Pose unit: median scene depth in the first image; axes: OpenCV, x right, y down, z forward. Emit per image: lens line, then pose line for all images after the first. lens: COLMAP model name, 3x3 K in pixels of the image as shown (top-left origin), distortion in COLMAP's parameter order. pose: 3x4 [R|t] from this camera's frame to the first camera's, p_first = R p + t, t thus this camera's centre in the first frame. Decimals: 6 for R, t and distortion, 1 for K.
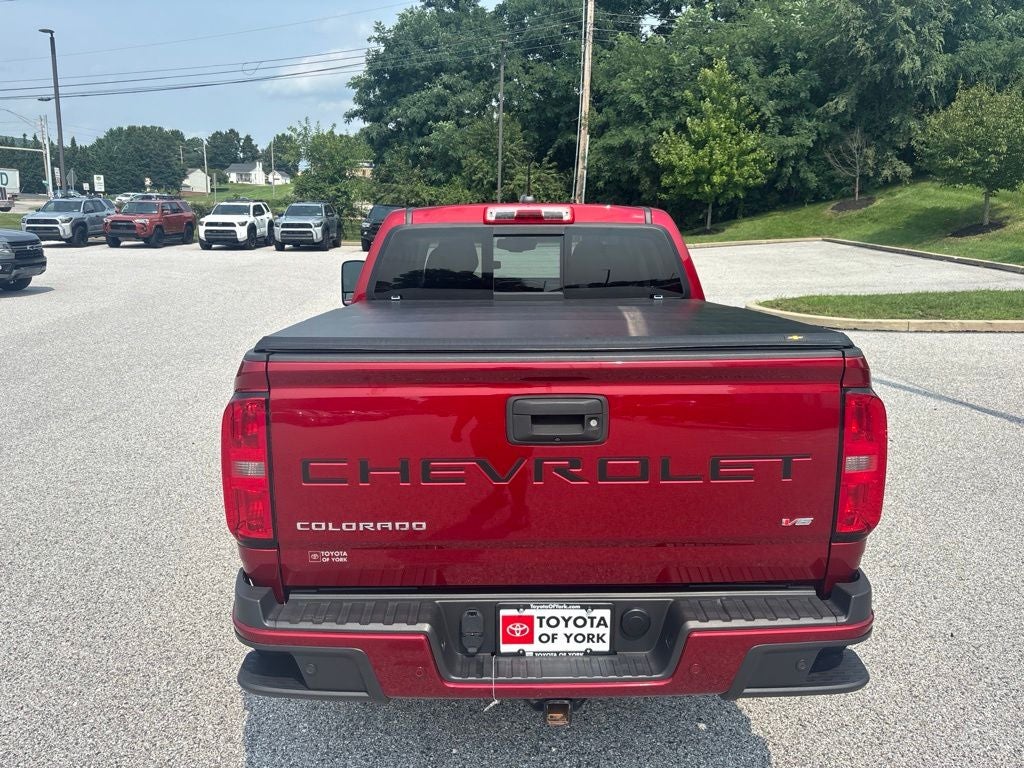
lens RADIAL K [[776.2, 0, 510.7], [0, 776.2, 377.7], [0, 0, 1]] dist [0.049481, -0.055311]
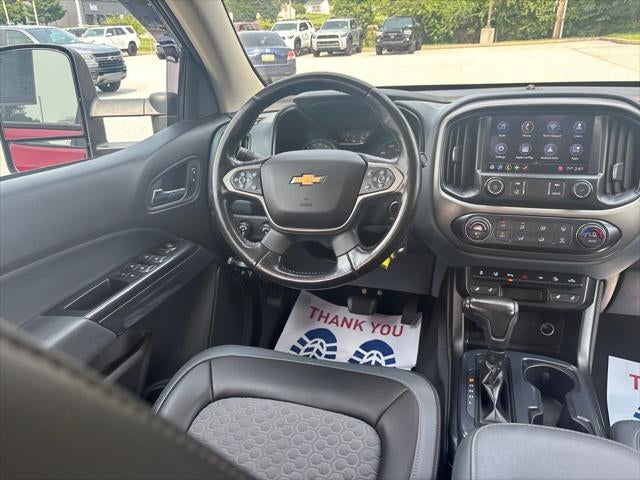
lens RADIAL K [[485.1, 0, 320.3], [0, 485.1, 243.8], [0, 0, 1]] dist [0.049481, -0.055311]
pose [[0.948559, 0.086624, -0.304518, -0.003122], [-0.023385, 0.978384, 0.205472, -0.020260], [0.315735, -0.187781, 0.930081, 0.151707]]
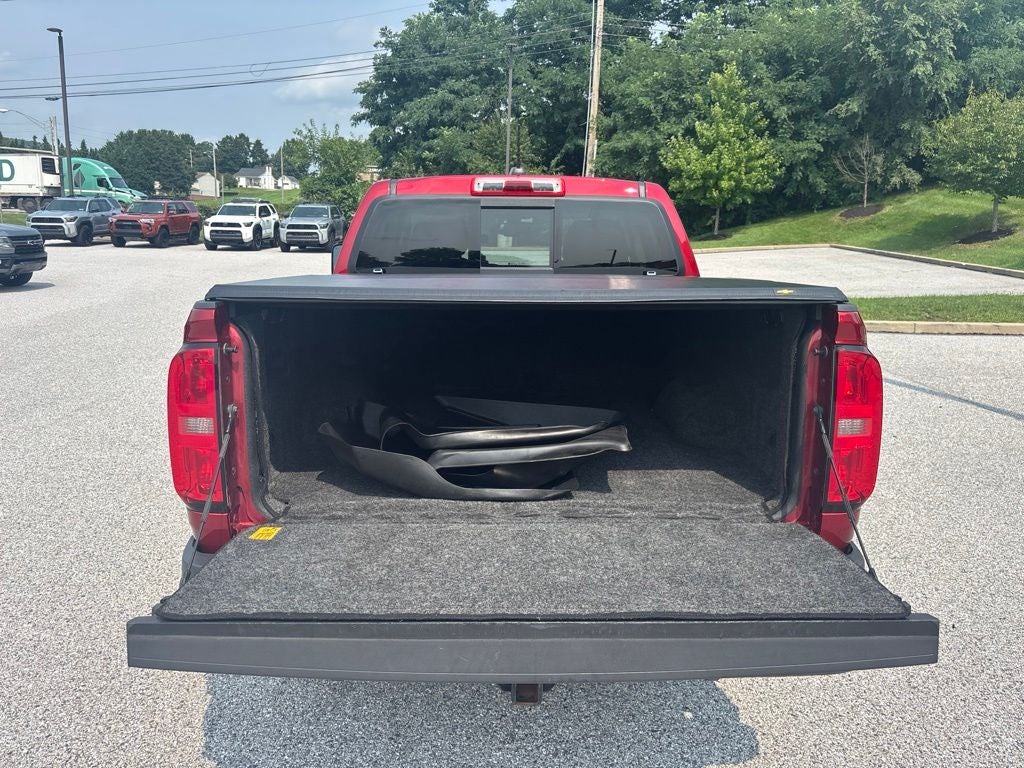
lens RADIAL K [[776.2, 0, 517.3], [0, 776.2, 382.8], [0, 0, 1]] dist [0.049481, -0.055311]
pose [[0.999951, 0.009799, -0.001203, 0.003163], [-0.009803, 0.999948, -0.002882, 0.004295], [0.001175, 0.002894, 0.999995, 0.004598]]
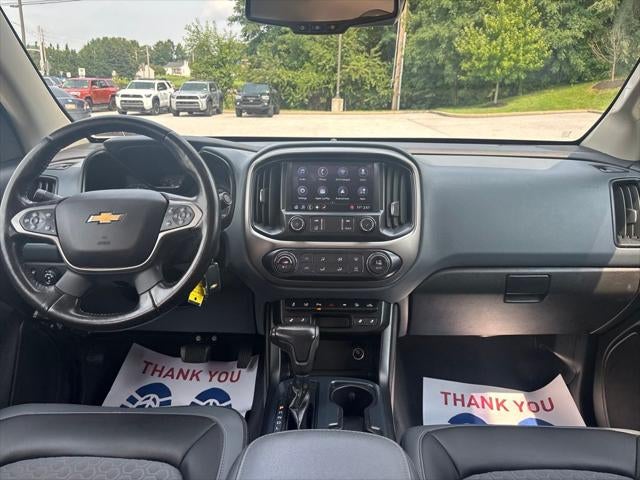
lens RADIAL K [[485.1, 0, 324.3], [0, 485.1, 236.6], [0, 0, 1]] dist [0.049481, -0.055311]
pose [[0.998934, 0.019867, -0.041675, 0.000778], [-0.016872, 0.997330, 0.071045, -0.019298], [0.042975, -0.070266, 0.996602, 0.150919]]
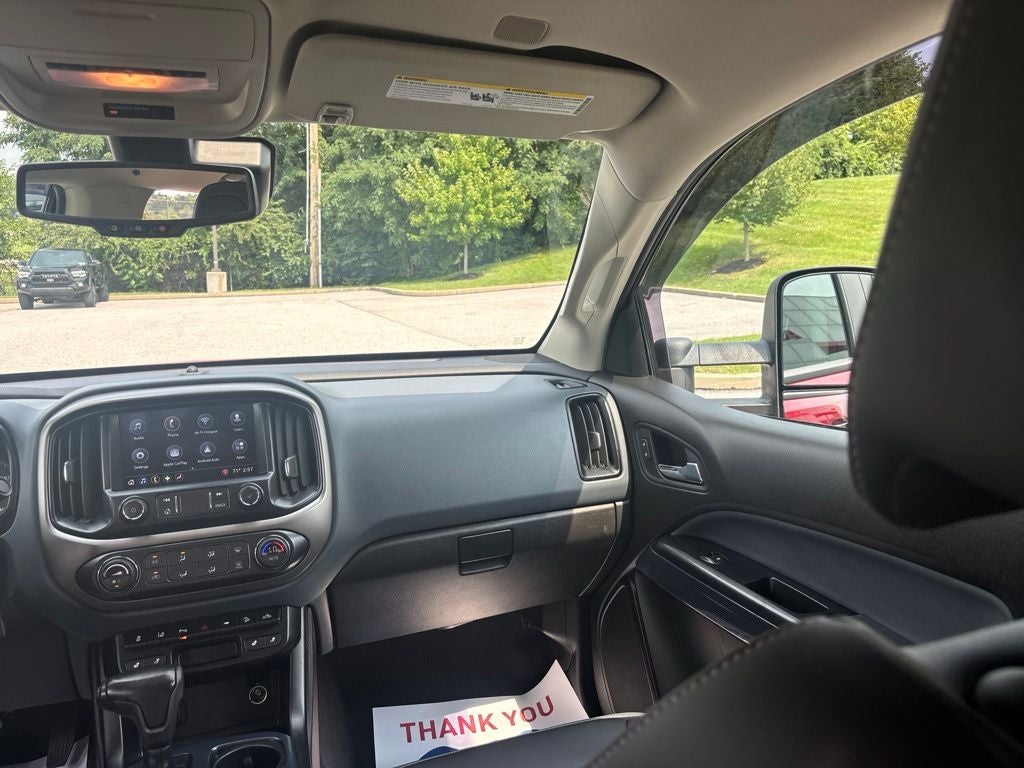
lens RADIAL K [[776.2, 0, 516.0], [0, 776.2, 396.0], [0, 0, 1]] dist [0.049481, -0.055311]
pose [[0.942143, -0.071736, 0.327446, 0.002375], [0.085392, 0.995968, -0.027501, -0.020327], [-0.324153, 0.053871, 0.944470, 0.146015]]
